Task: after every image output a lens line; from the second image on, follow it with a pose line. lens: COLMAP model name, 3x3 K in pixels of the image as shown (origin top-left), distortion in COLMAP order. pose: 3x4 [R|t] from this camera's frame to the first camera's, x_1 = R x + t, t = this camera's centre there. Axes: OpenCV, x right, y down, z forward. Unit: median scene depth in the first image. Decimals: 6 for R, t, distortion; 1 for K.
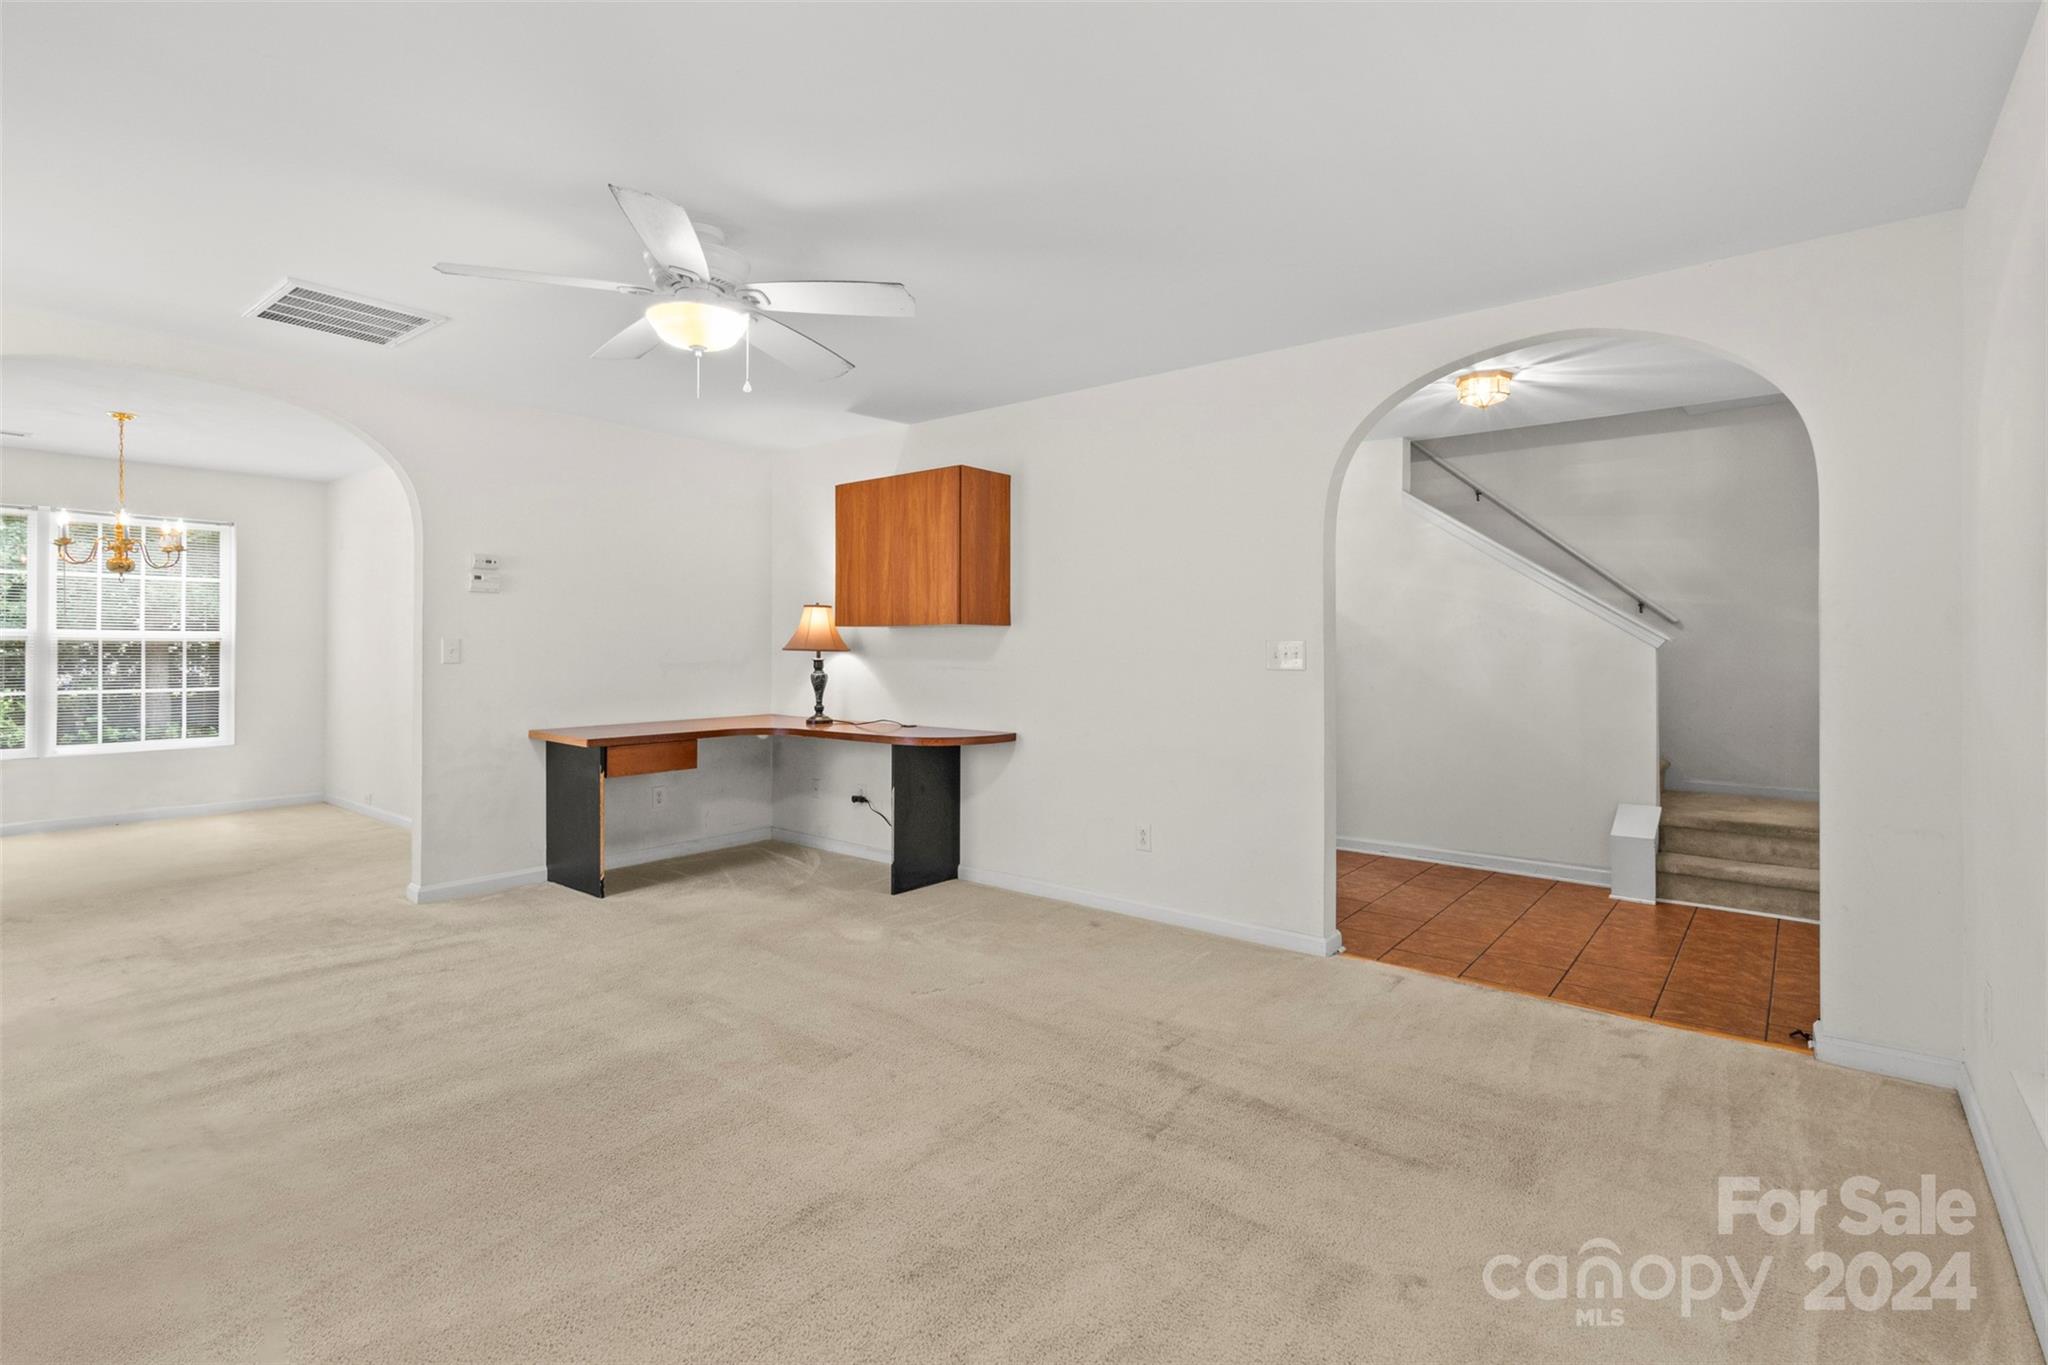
lens RADIAL K [[947.2, 0, 1036.2], [0, 947.2, 642.8], [0, 0, 1]] dist [-0.002237, -0.000294]
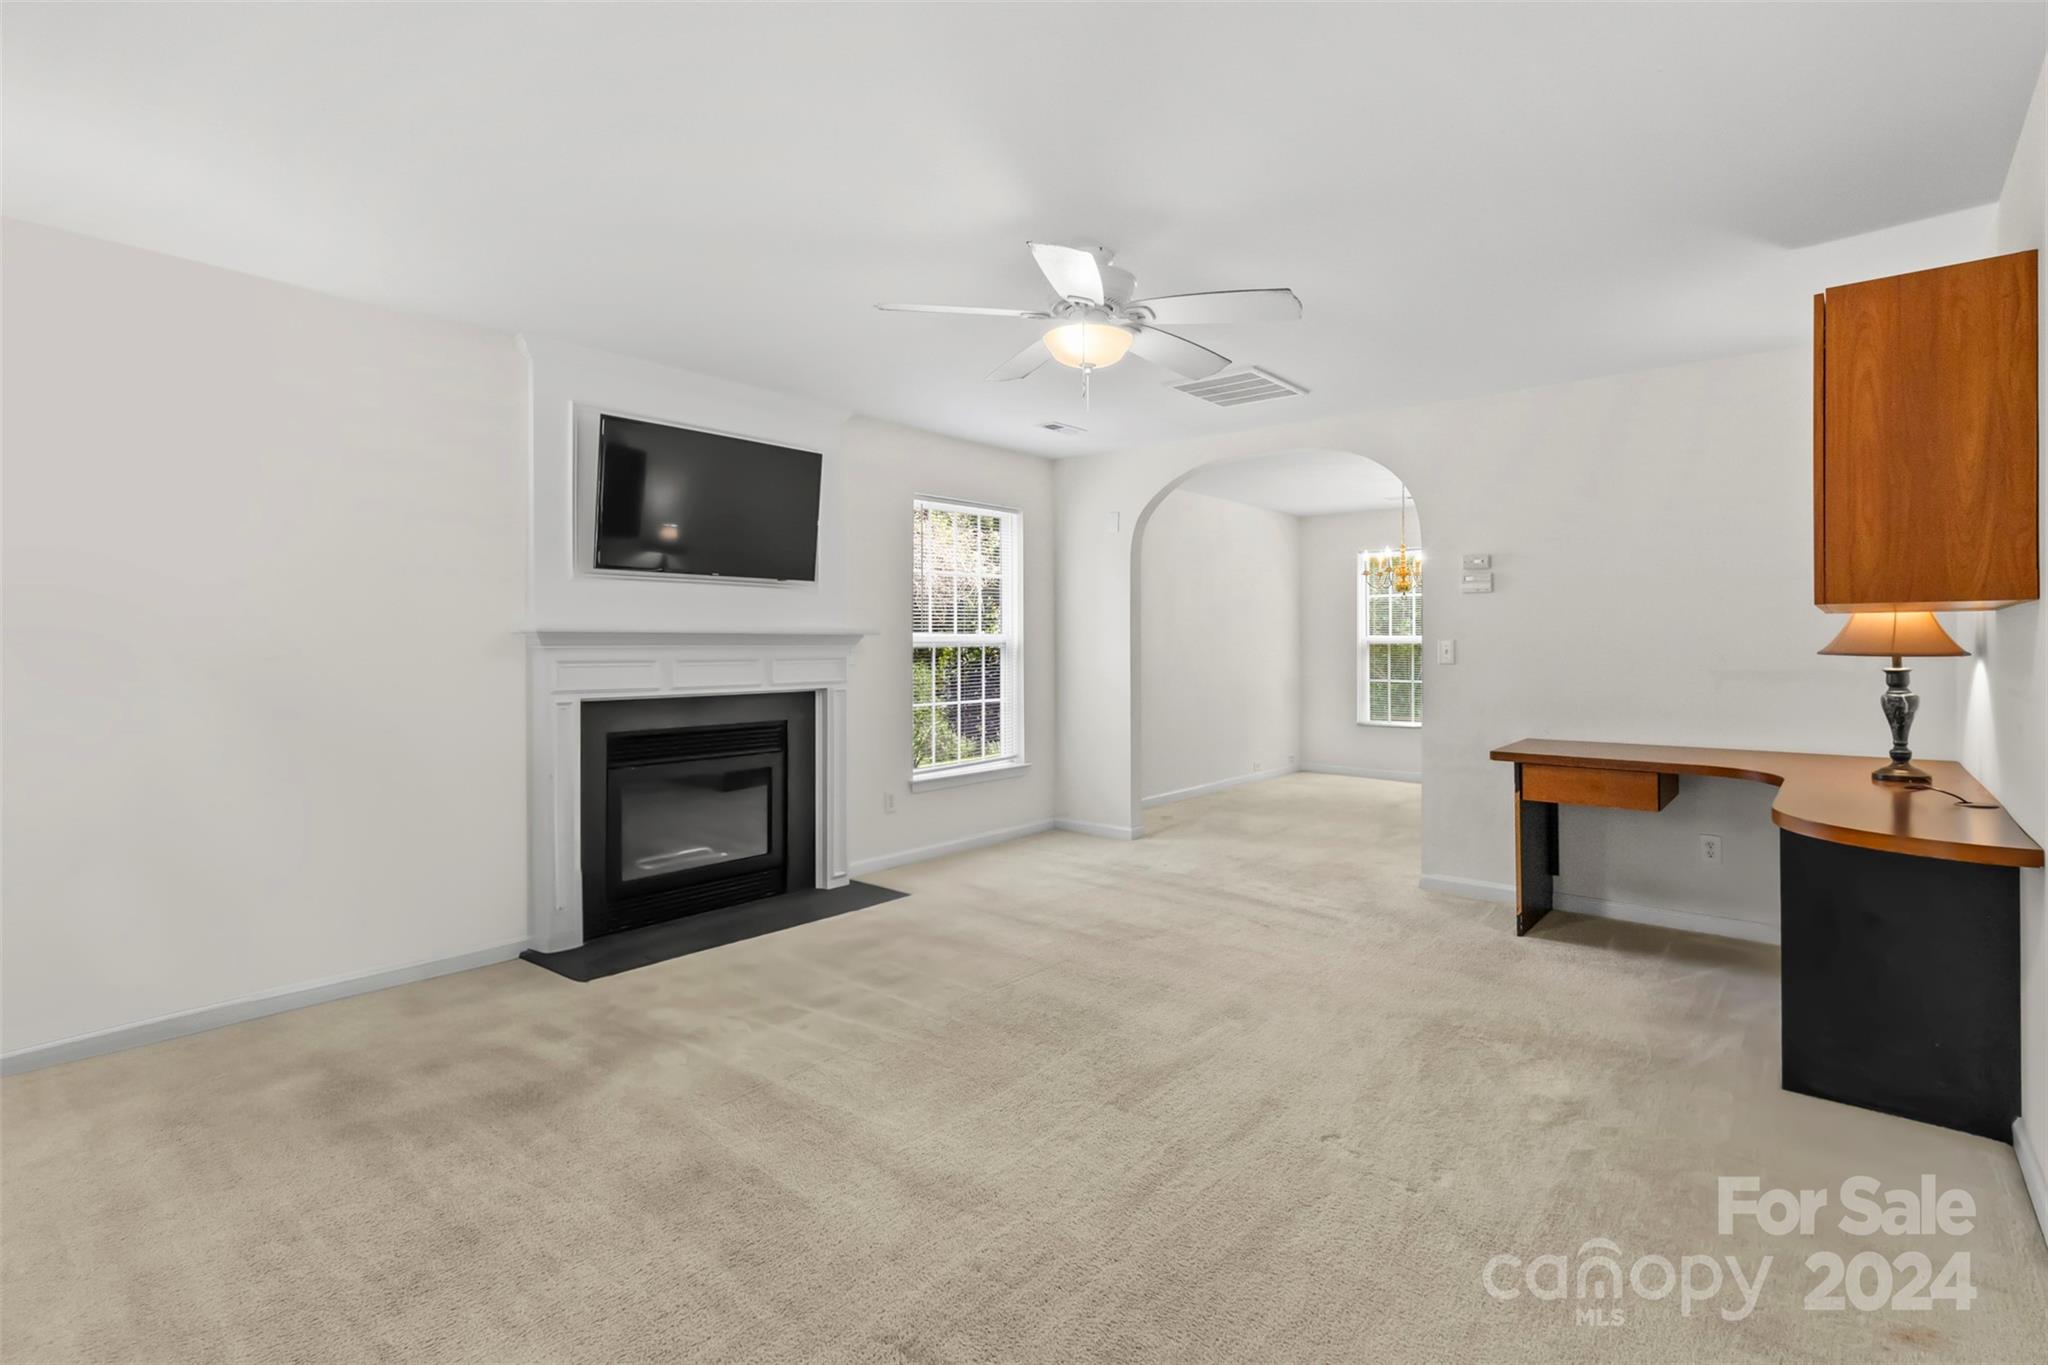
lens RADIAL K [[947.2, 0, 1036.2], [0, 947.2, 642.8], [0, 0, 1]] dist [-0.002237, -0.000294]
pose [[-0.012972, -0.005980, -0.999898, 0.416088], [0.002369, 0.999979, -0.006012, 0.003544], [0.999913, -0.002447, -0.012958, 0.561176]]
